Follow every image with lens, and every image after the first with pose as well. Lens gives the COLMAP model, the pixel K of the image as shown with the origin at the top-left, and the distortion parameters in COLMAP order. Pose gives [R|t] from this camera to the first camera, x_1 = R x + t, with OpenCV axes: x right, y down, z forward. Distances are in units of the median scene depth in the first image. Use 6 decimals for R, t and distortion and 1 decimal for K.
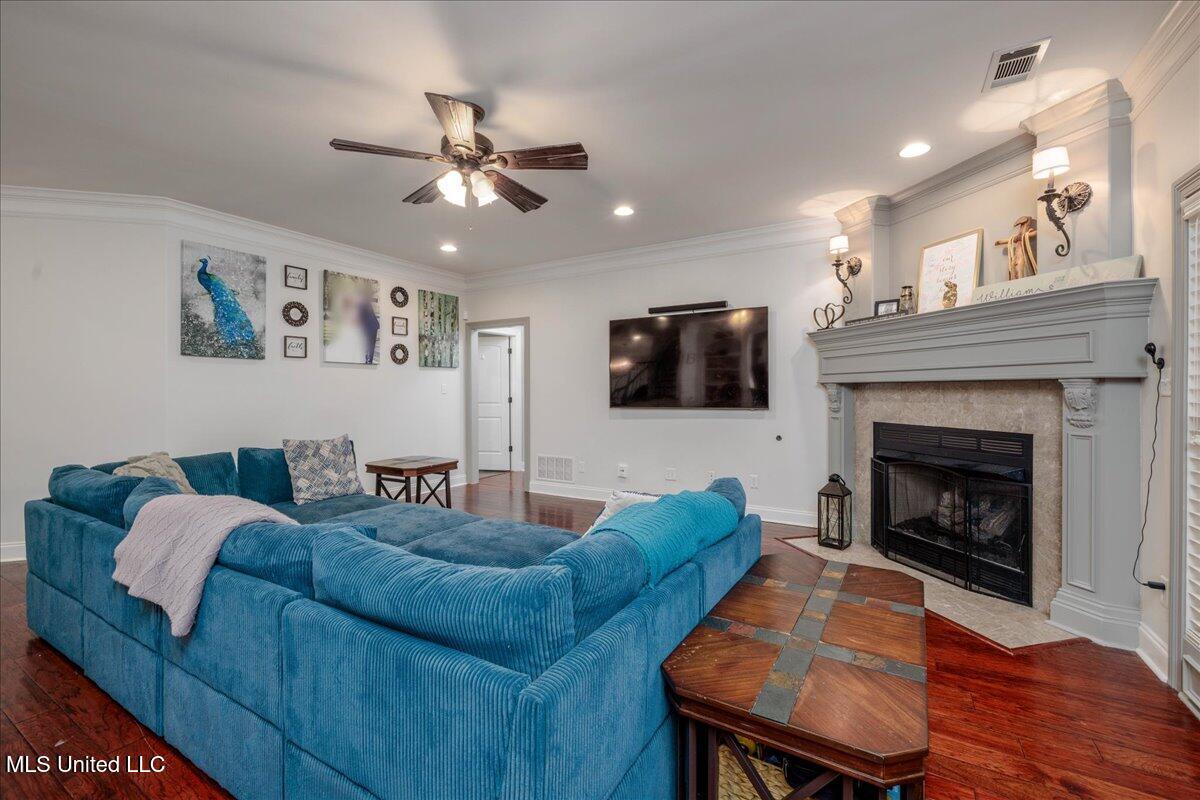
lens RADIAL K [[510.7, 0, 595.9], [0, 510.7, 398.7], [0, 0, 1]] dist [0.002387, -0.000063]
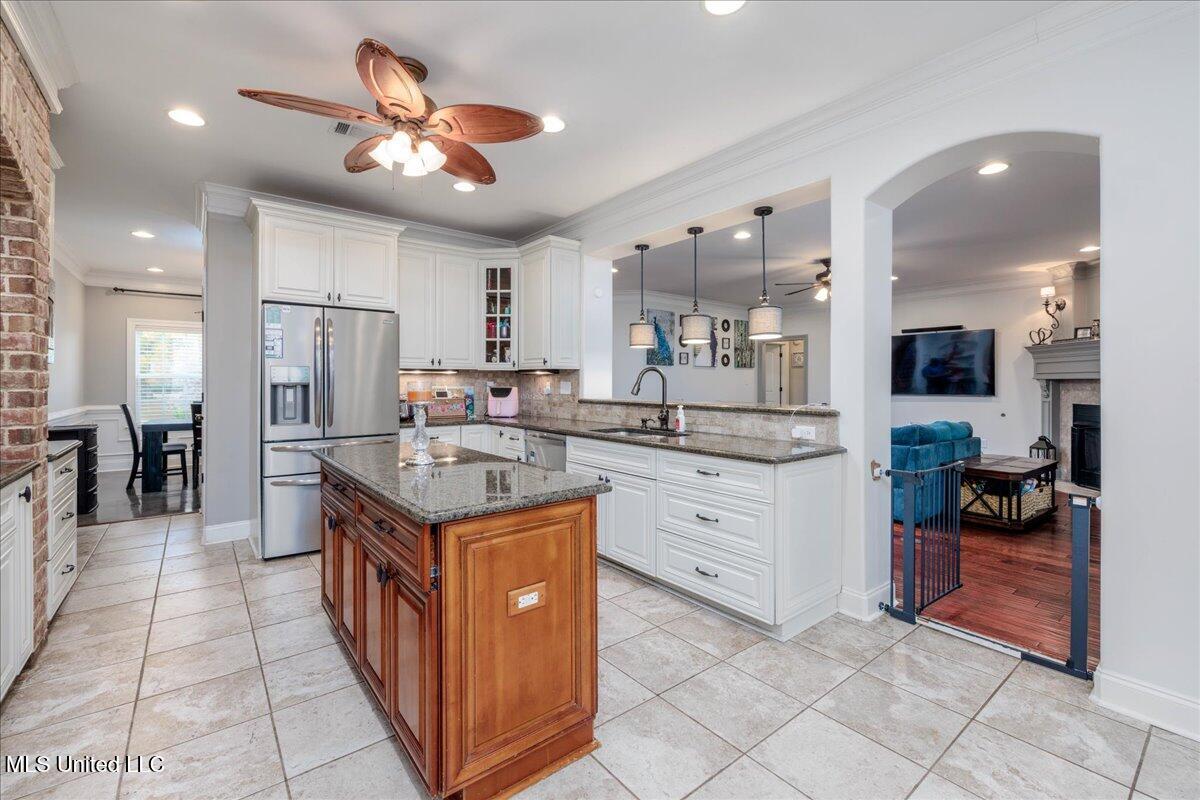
lens RADIAL K [[510.7, 0, 595.8], [0, 510.7, 382.1], [0, 0, 1]] dist [0.002387, -0.000063]
pose [[0.934623, 0.004864, -0.355607, -0.264861], [-0.010010, 0.999870, -0.012633, 0.011882], [0.355499, 0.015367, 0.934550, -0.965369]]
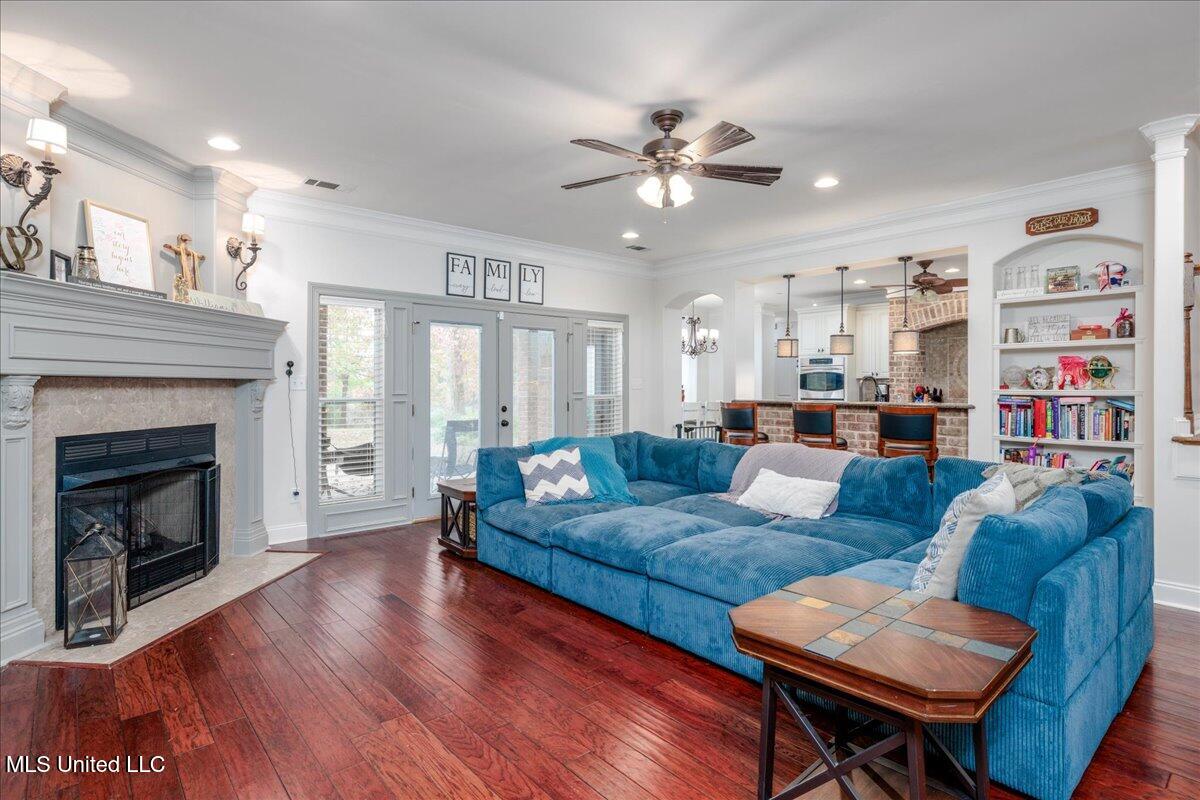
lens RADIAL K [[598.6, 0, 601.6], [0, 598.6, 391.8], [0, 0, 1]] dist [-0.001040, -0.000053]
pose [[-0.954033, 0.001477, 0.299698, -0.320133], [0.009210, 0.999660, 0.024393, -0.022746], [-0.299560, 0.026032, -0.953722, 1.452868]]
